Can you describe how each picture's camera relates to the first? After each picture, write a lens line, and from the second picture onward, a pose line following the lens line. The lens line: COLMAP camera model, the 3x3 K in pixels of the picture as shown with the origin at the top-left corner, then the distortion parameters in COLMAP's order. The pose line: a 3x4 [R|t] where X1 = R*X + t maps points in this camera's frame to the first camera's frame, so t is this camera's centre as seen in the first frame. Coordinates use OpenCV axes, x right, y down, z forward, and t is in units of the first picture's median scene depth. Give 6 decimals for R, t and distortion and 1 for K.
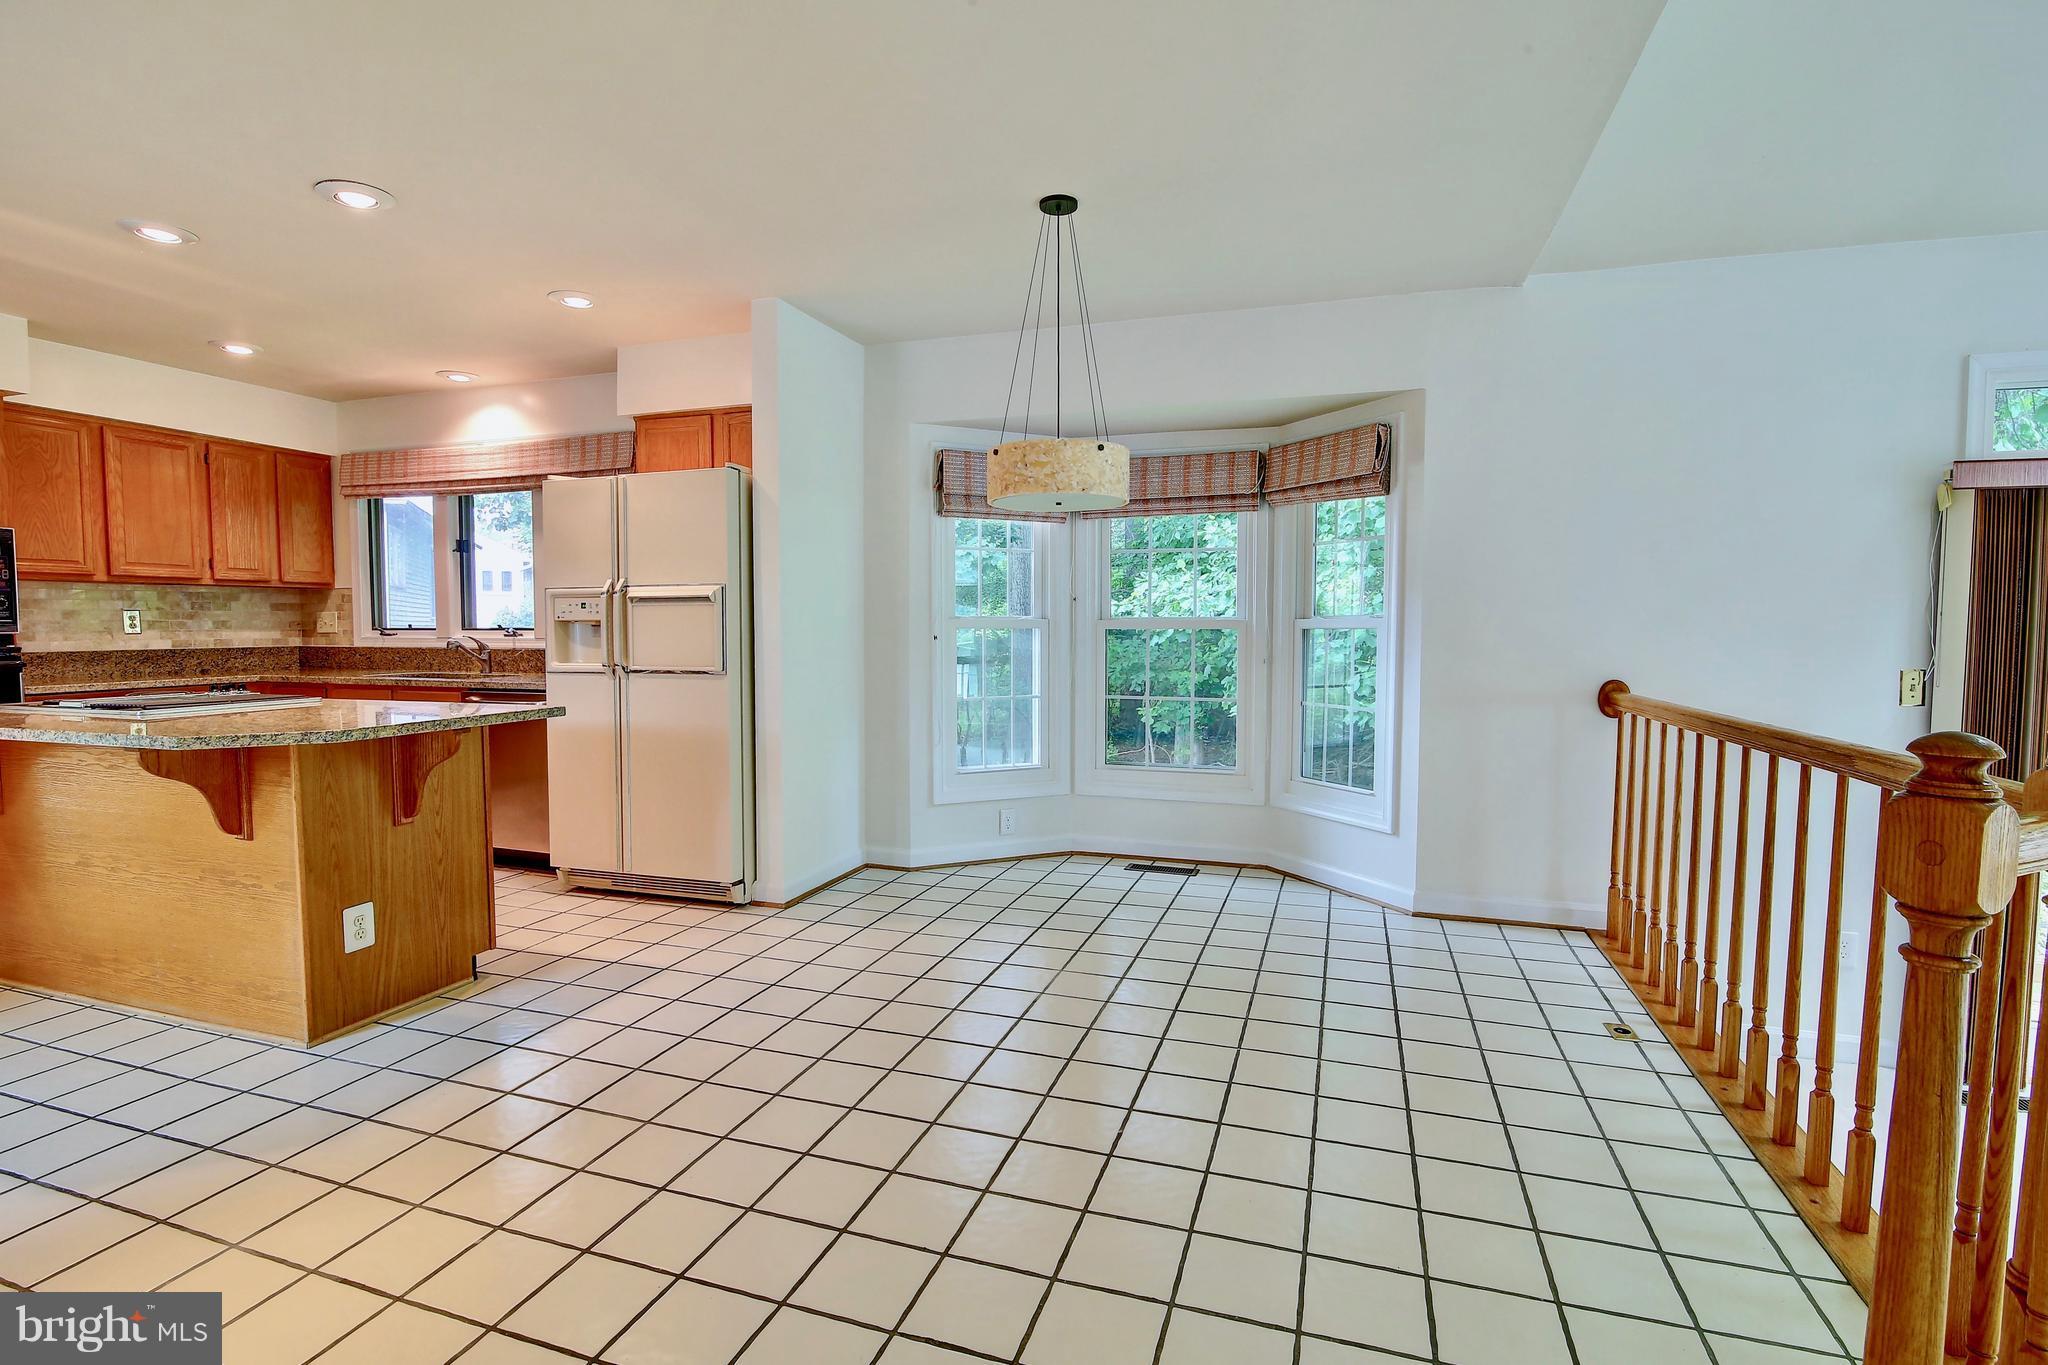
lens RADIAL K [[952.1, 0, 1026.5], [0, 952.1, 681.7], [0, 0, 1]] dist [-0.025759, 0.002847]
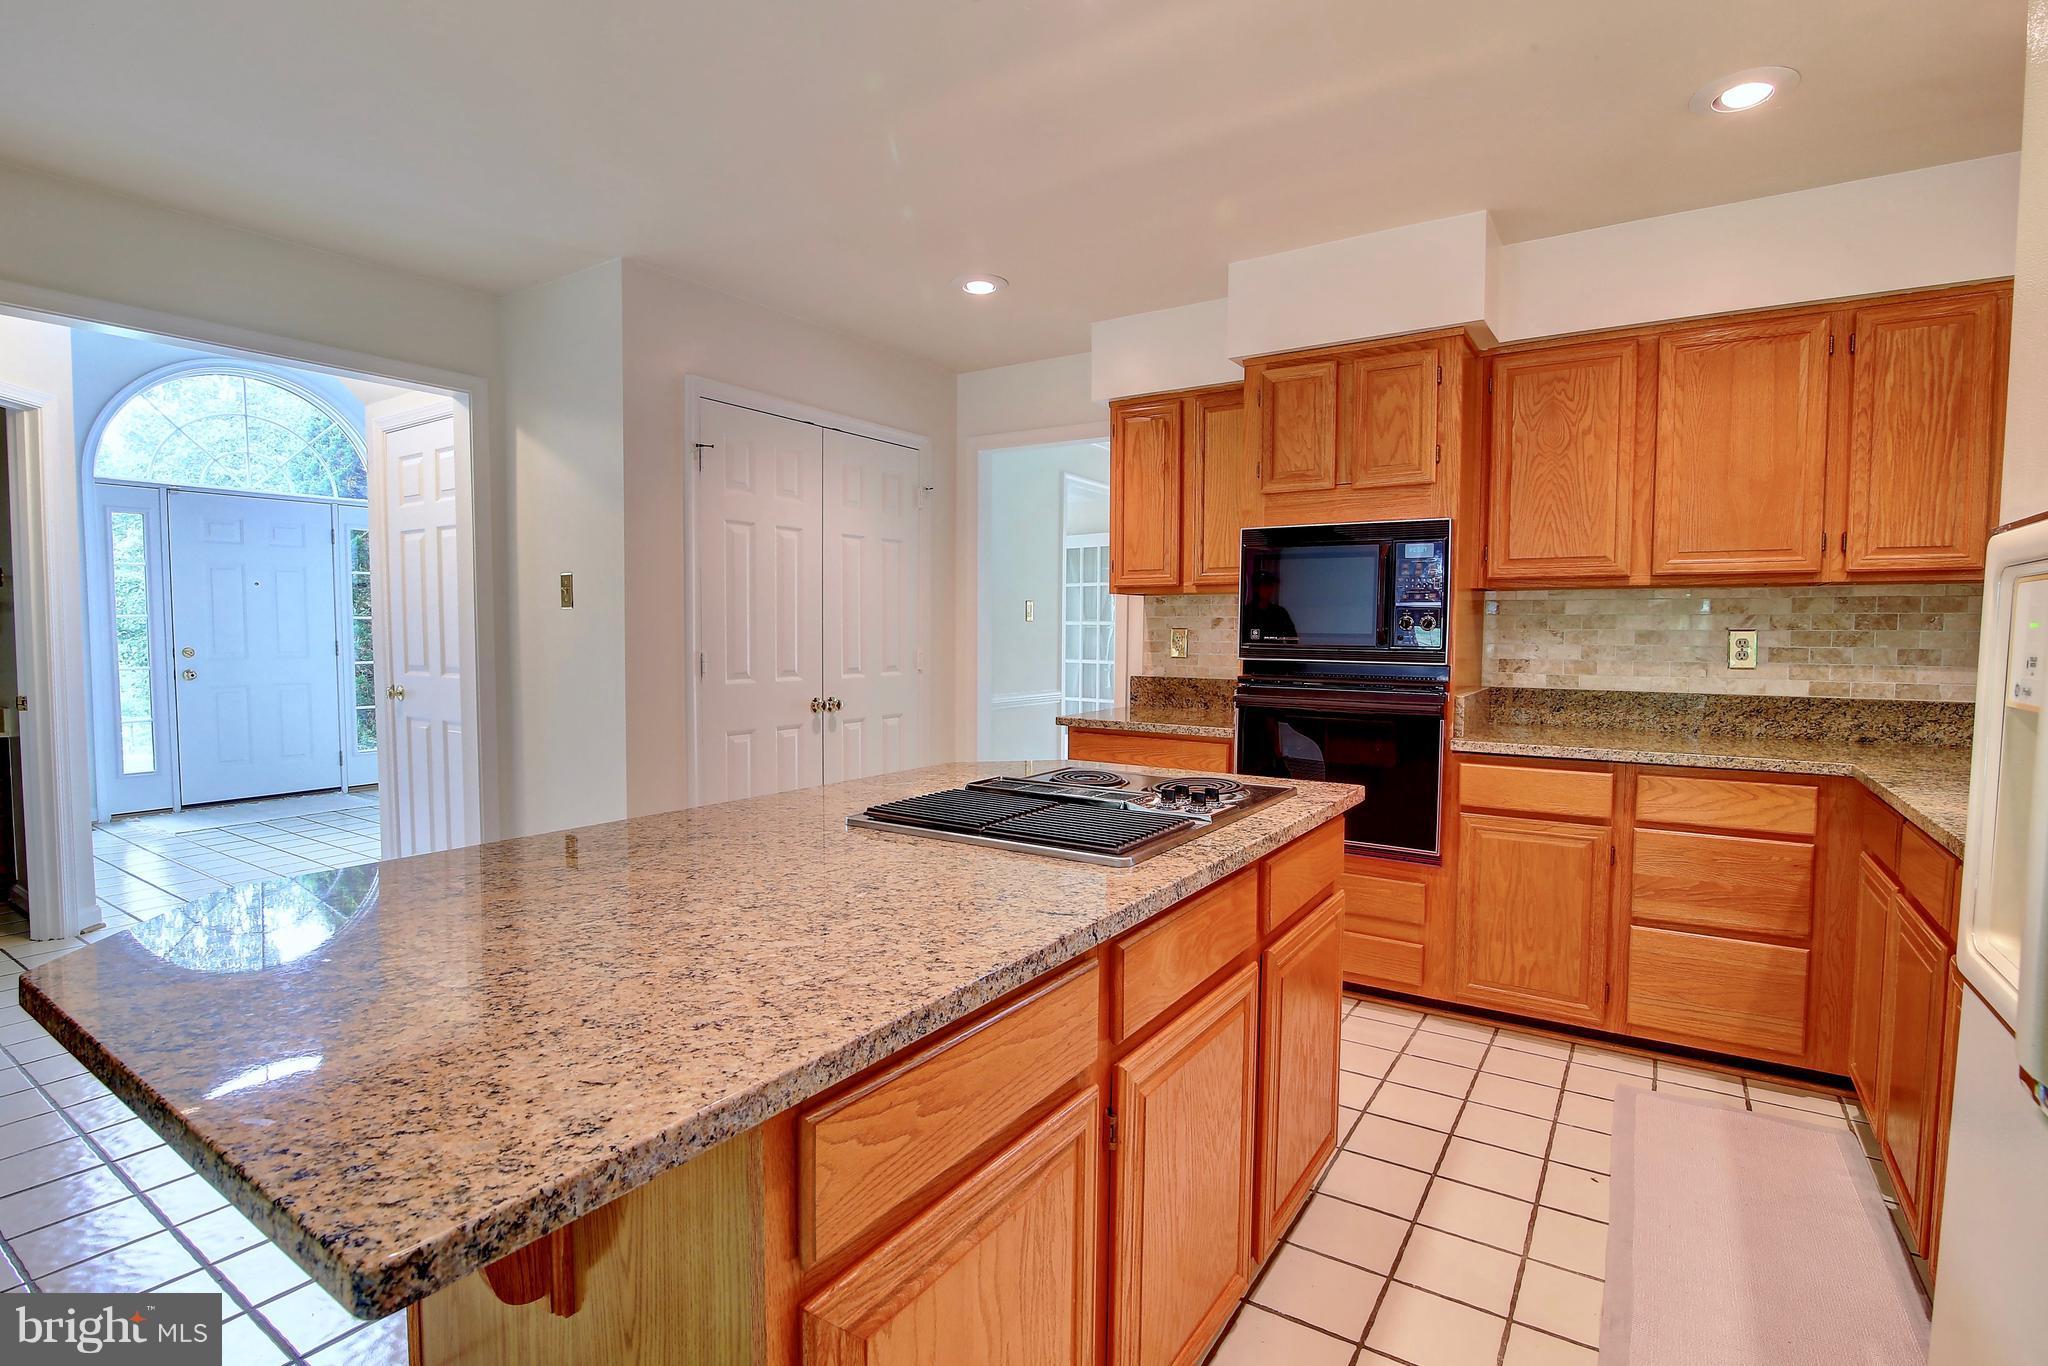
lens RADIAL K [[952.1, 0, 1050.5], [0, 952.1, 677.3], [0, 0, 1]] dist [-0.025759, 0.002847]
pose [[-0.250447, 0.048390, -0.966920, -0.287923], [-0.063577, 0.995772, 0.066301, -0.067769], [0.966041, 0.078078, -0.246311, 0.834583]]
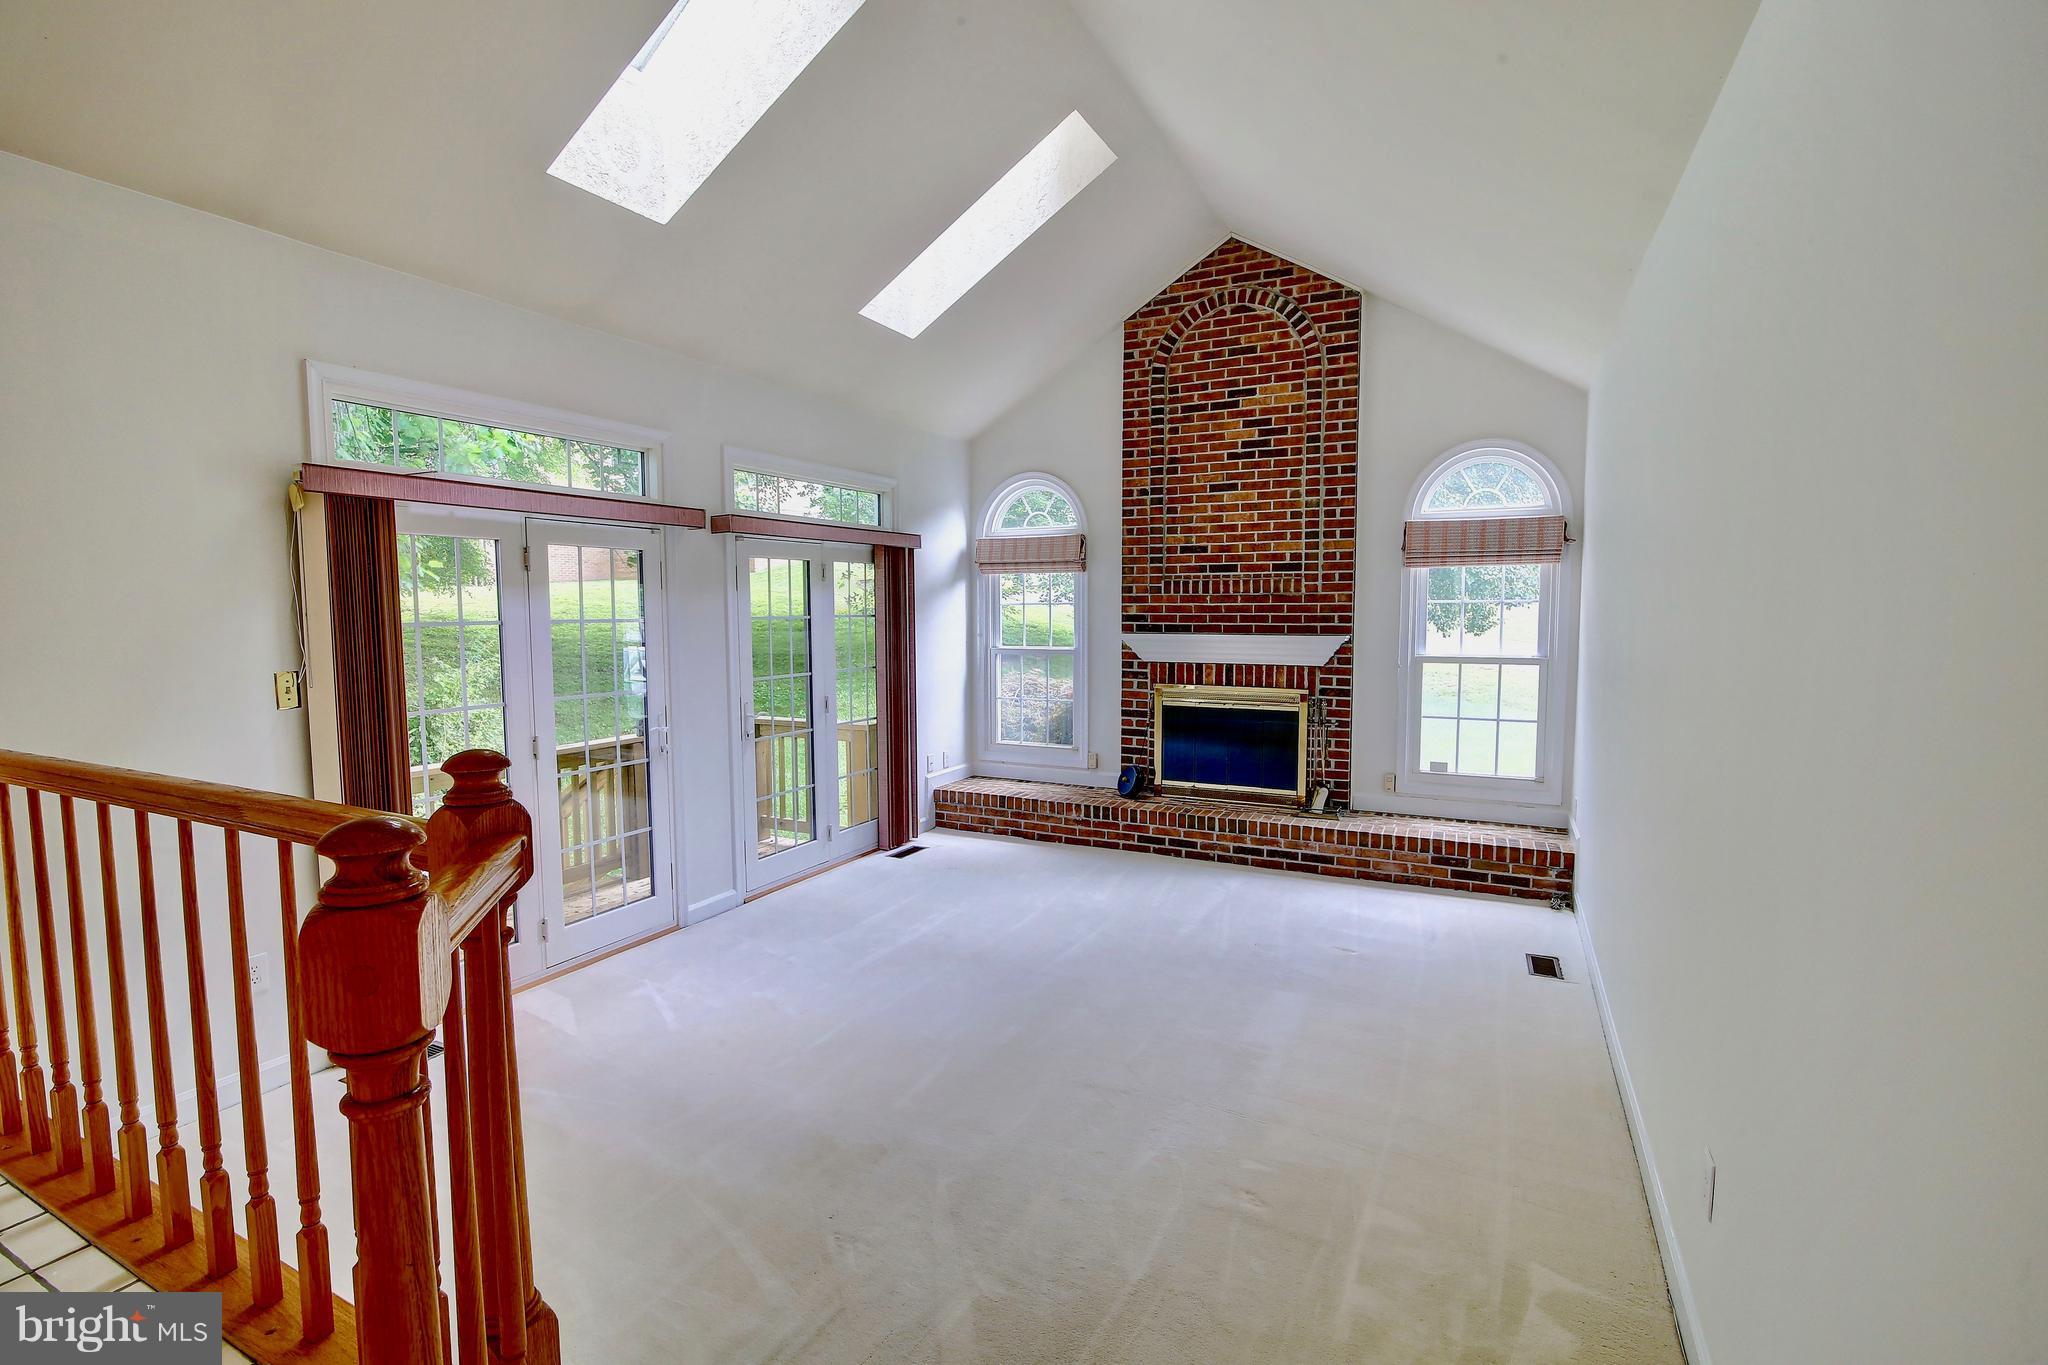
lens RADIAL K [[952.1, 0, 1036.5], [0, 952.1, 678.4], [0, 0, 1]] dist [-0.025759, 0.002847]
pose [[0.129216, -0.074879, 0.988785, 0.060789], [0.062338, 0.995786, 0.067262, -0.017496], [-0.989655, 0.052948, 0.133339, 0.068453]]
